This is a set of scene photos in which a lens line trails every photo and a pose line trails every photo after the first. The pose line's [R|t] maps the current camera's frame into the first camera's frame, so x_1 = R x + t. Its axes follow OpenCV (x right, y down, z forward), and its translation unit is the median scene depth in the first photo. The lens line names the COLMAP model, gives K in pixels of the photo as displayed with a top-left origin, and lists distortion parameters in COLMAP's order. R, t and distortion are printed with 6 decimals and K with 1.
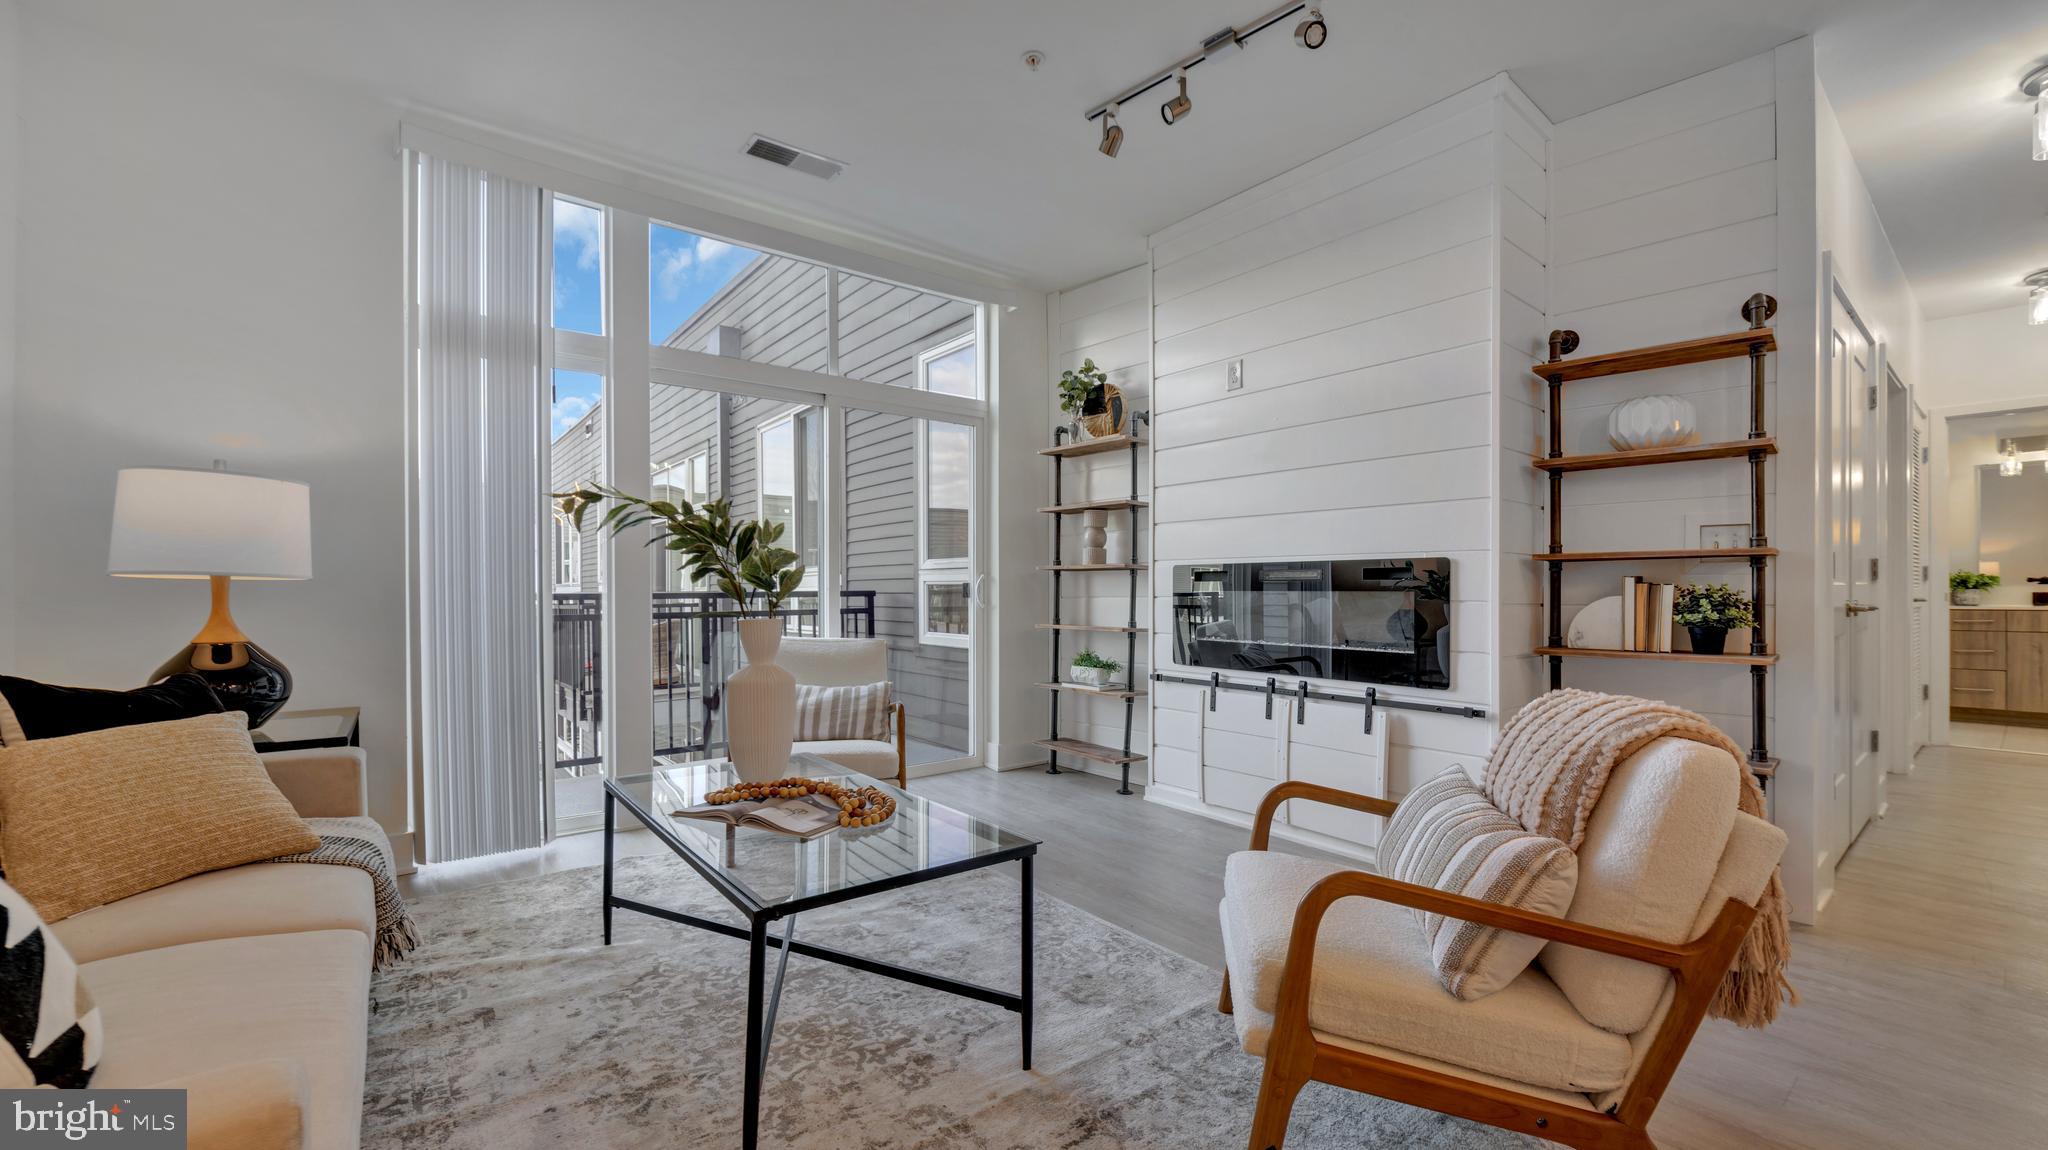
lens RADIAL K [[816.6, 0, 1030.5], [0, 816.6, 594.9], [0, 0, 1]] dist [-0.005148, 0.000042]
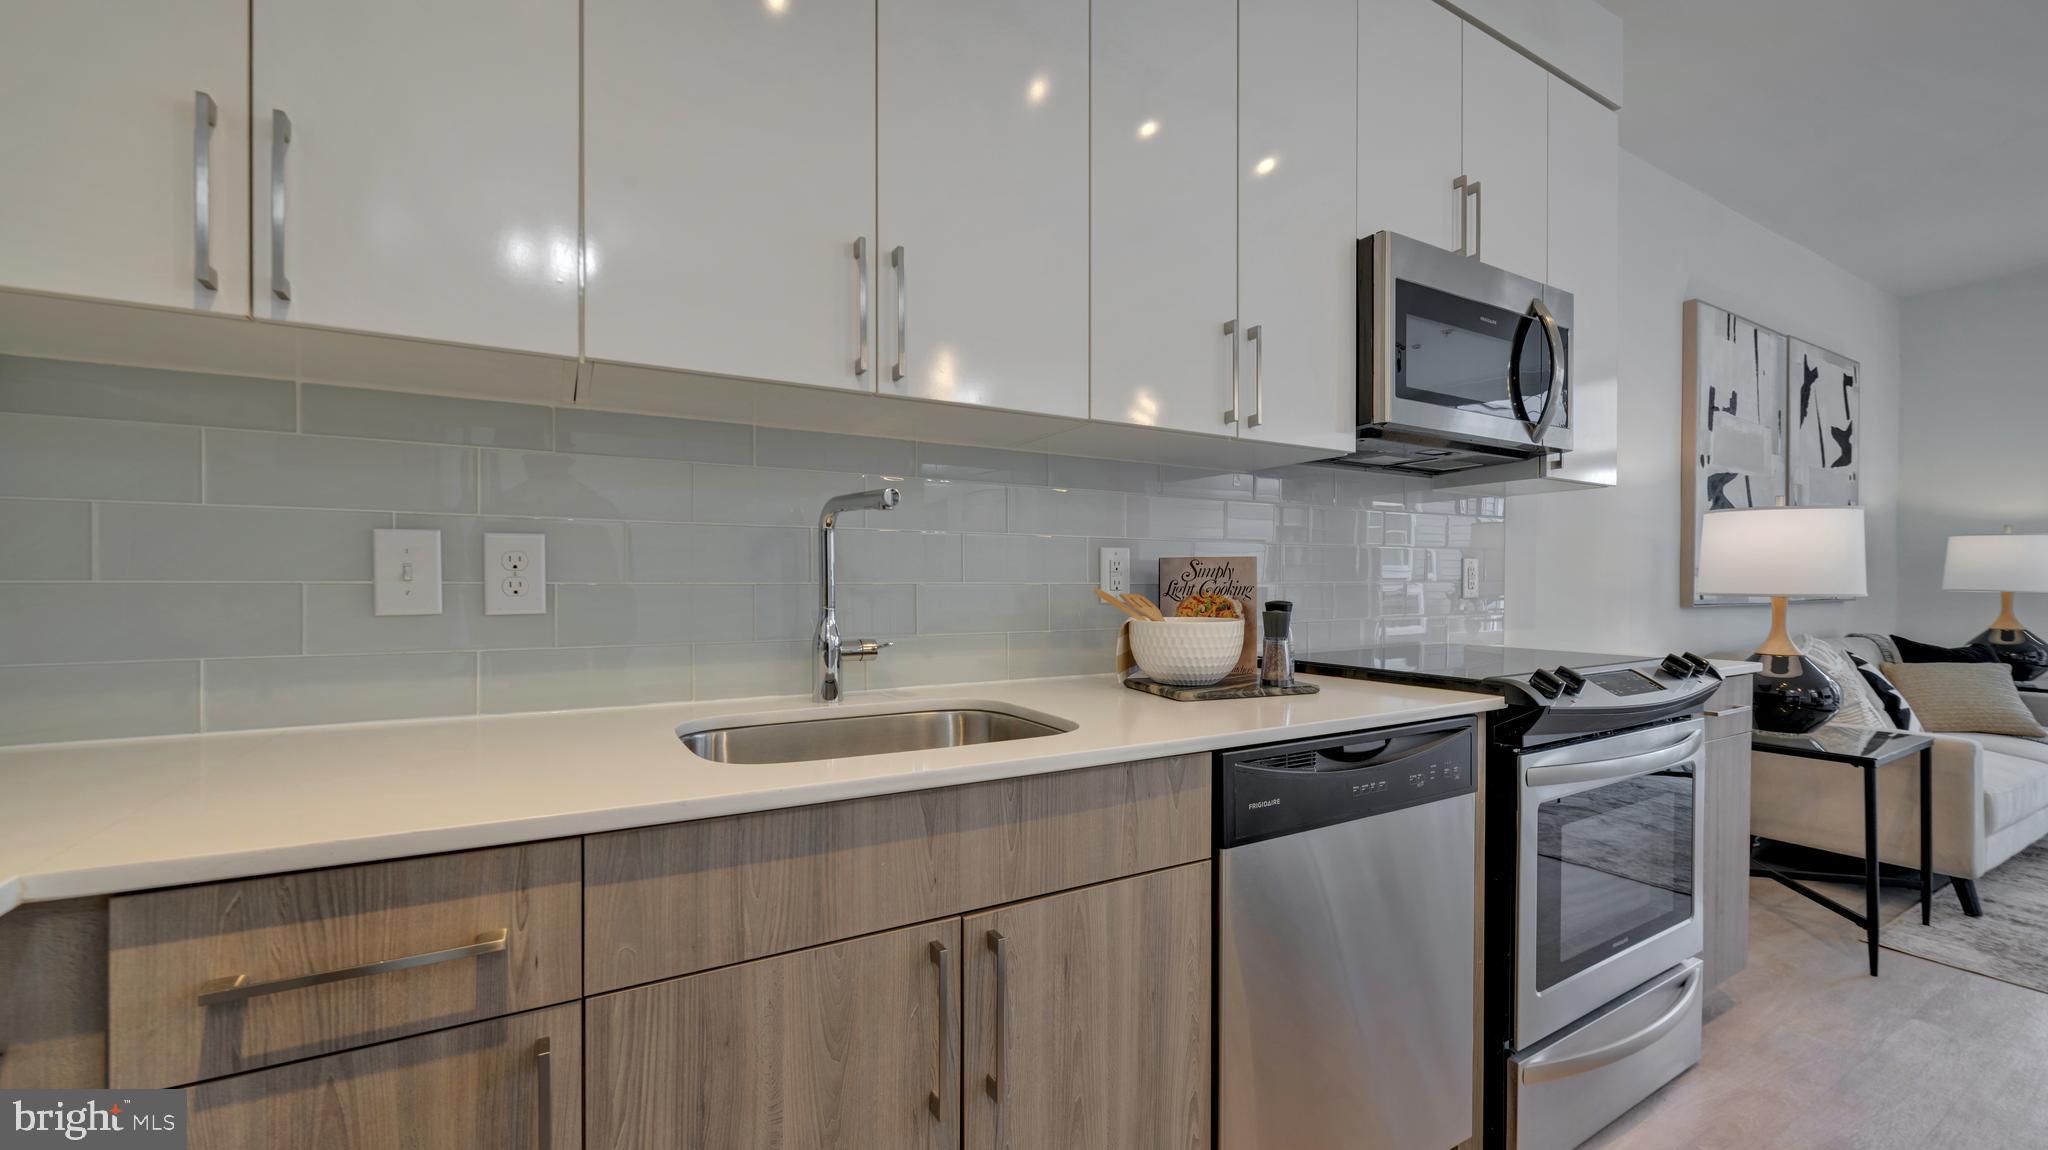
lens RADIAL K [[807.8, 0, 1033.1], [0, 807.8, 588.7], [0, 0, 1]] dist [-0.003070, -0.000125]
pose [[-0.139409, 0.007570, -0.990206, 0.634464], [-0.004626, 0.999955, 0.008296, -0.020863], [0.990224, 0.005737, -0.139368, -0.525390]]
